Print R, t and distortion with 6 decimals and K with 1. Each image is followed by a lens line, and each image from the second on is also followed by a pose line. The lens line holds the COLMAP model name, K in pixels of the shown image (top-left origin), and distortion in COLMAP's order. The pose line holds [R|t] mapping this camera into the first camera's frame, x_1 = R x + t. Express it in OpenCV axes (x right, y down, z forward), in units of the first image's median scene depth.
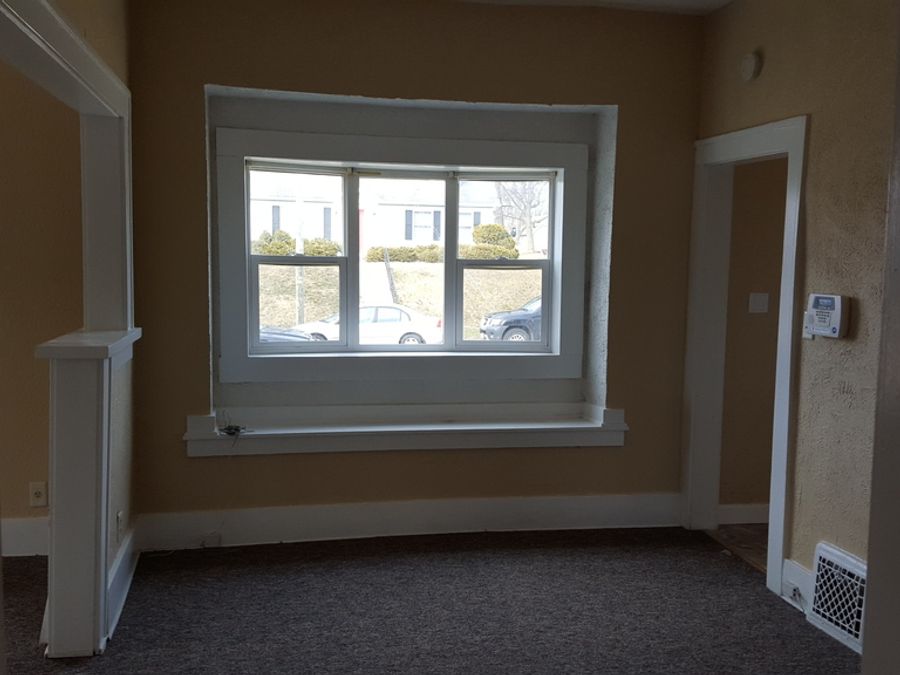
lens RADIAL K [[876.8, 0, 449.0], [0, 876.8, 326.5], [0, 0, 1]] dist [0.155431, -0.308284]
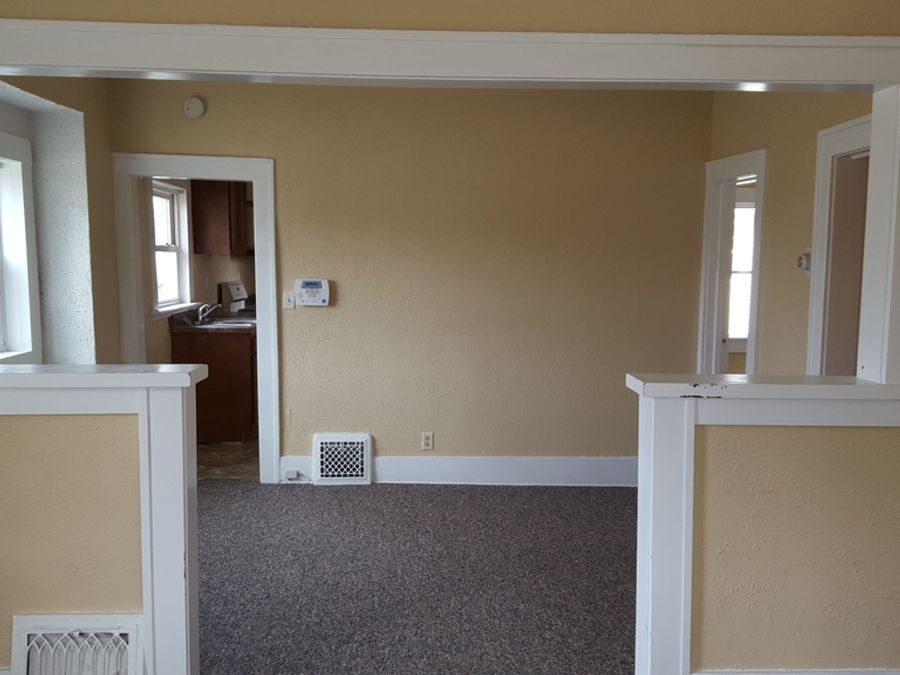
lens RADIAL K [[870.7, 0, 450.0], [0, 870.7, 337.5], [0, 0, 1]] dist [0.161175, -0.305595]
pose [[0.148817, -0.108326, 0.982914, -1.082604], [0.064890, 0.992909, 0.099603, -0.071936], [-0.986733, 0.048958, 0.154791, 0.521891]]
